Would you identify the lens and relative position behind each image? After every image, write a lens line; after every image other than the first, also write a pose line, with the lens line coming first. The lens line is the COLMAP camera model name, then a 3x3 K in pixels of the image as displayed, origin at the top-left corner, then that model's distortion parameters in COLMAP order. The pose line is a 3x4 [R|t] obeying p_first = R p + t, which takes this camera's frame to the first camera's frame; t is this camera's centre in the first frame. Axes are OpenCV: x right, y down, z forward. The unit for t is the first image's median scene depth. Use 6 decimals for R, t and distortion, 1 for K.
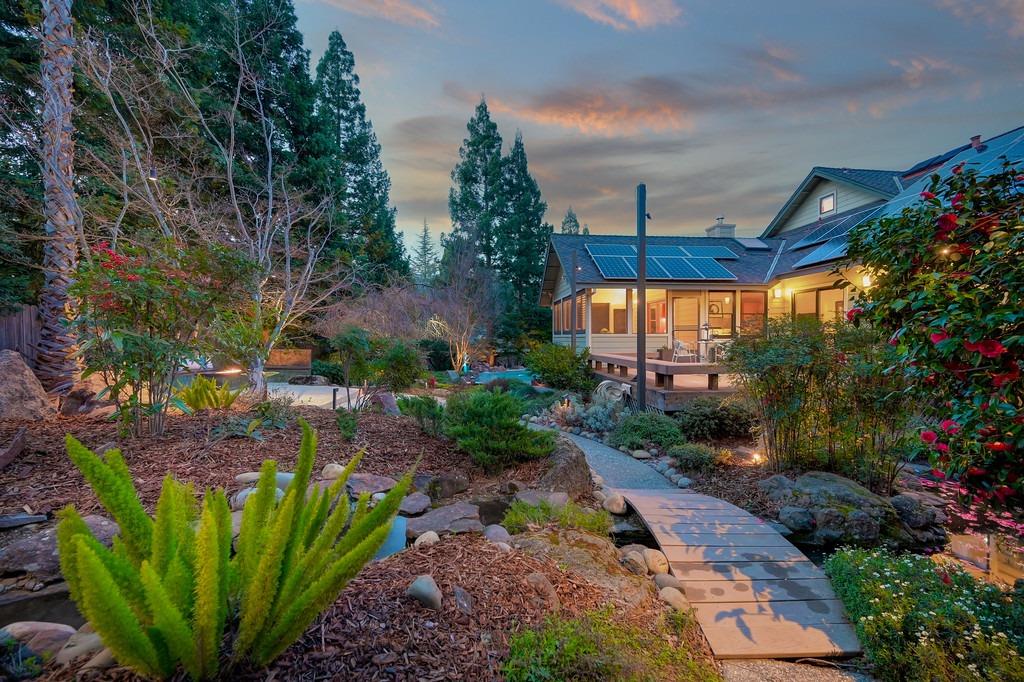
lens RADIAL K [[414.1, 0, 510.3], [0, 414.1, 339.4], [0, 0, 1]] dist [0.000933, 0.000518]
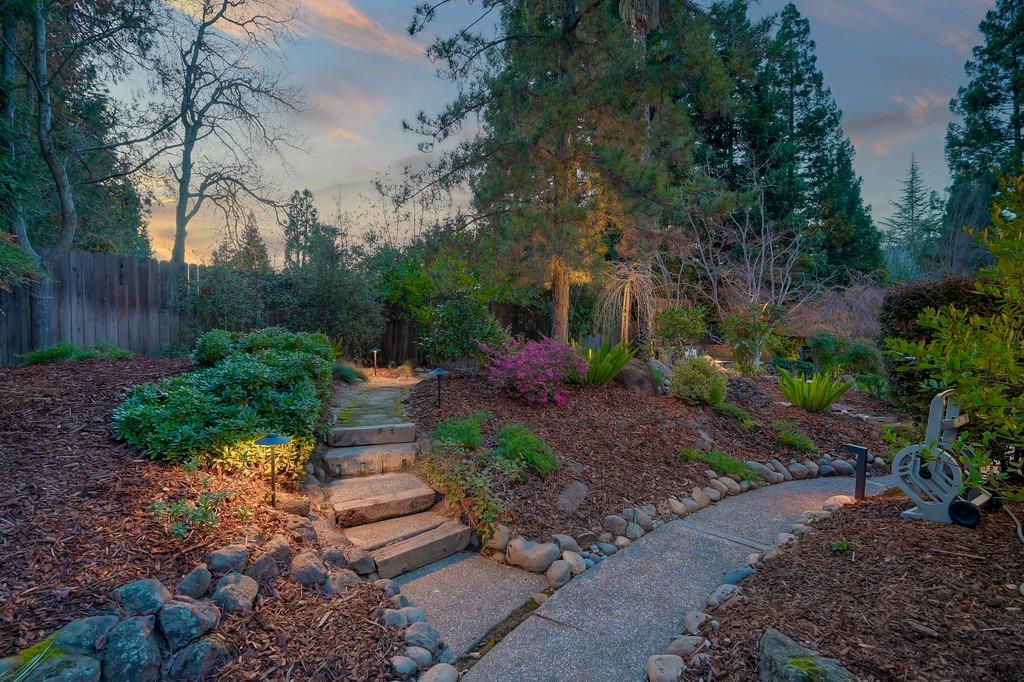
lens RADIAL K [[549.5, 0, 513.1], [0, 549.5, 342.1], [0, 0, 1]] dist [-0.003463, 0.000347]
pose [[0.668257, 0.009187, -0.743874, 0.083058], [0.005617, 0.999833, 0.017394, -0.008542], [0.743909, -0.015802, 0.668094, -0.278242]]
